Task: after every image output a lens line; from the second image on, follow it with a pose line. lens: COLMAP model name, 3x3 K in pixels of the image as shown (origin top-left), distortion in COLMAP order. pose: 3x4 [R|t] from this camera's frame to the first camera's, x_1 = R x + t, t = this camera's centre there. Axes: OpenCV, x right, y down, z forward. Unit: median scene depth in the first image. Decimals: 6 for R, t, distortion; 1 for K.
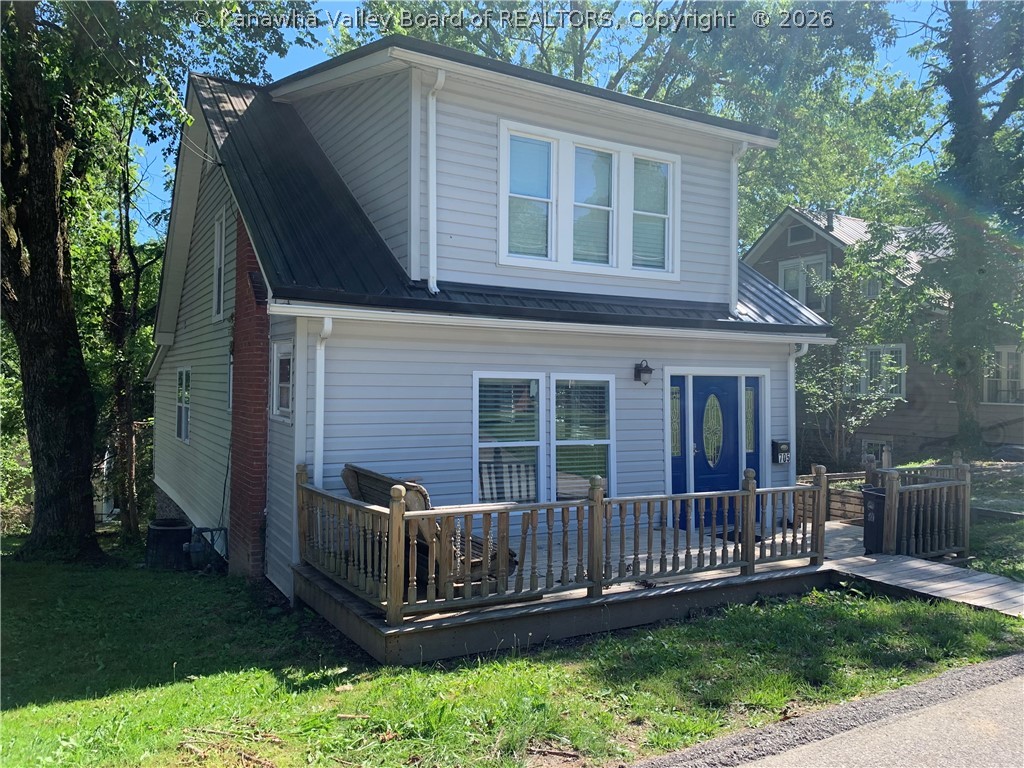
lens RADIAL K [[783.1, 0, 512.0], [0, 783.1, 384.0], [0, 0, 1]] dist [-0.001047, -0.001380]
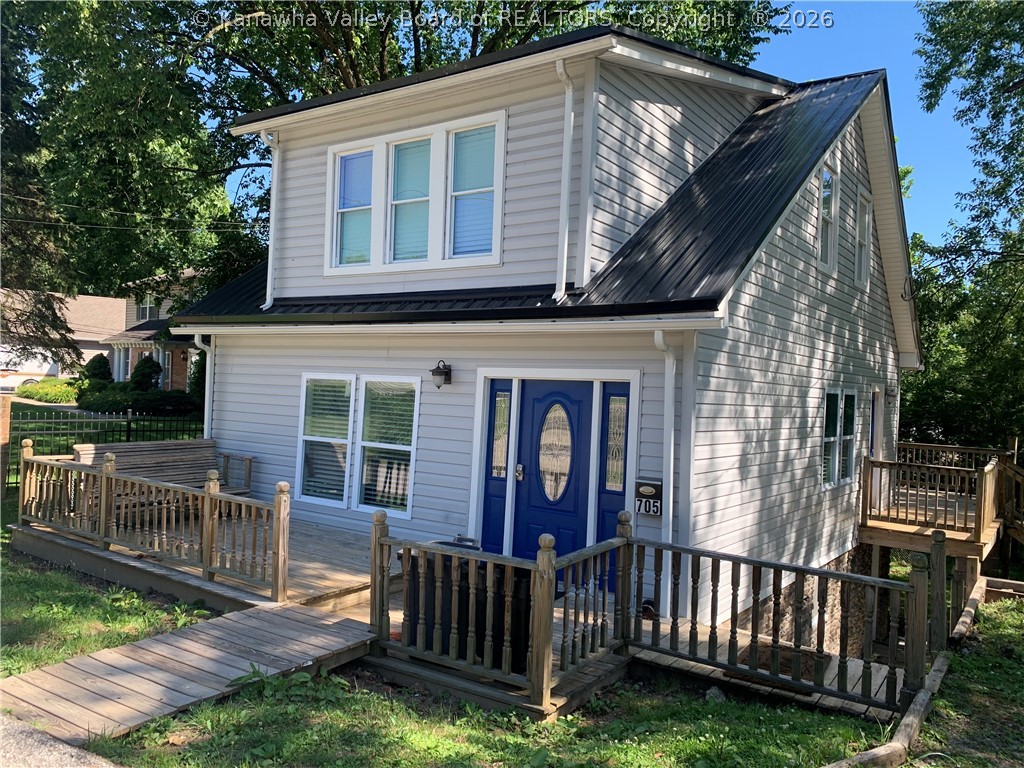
lens RADIAL K [[783.1, 0, 512.0], [0, 783.1, 384.0], [0, 0, 1]] dist [-0.001047, -0.001380]
pose [[0.441206, 0.008348, -0.897367, 1.003175], [-0.022415, 0.999747, -0.001721, -0.004364], [0.897126, 0.020874, 0.441282, 0.684705]]
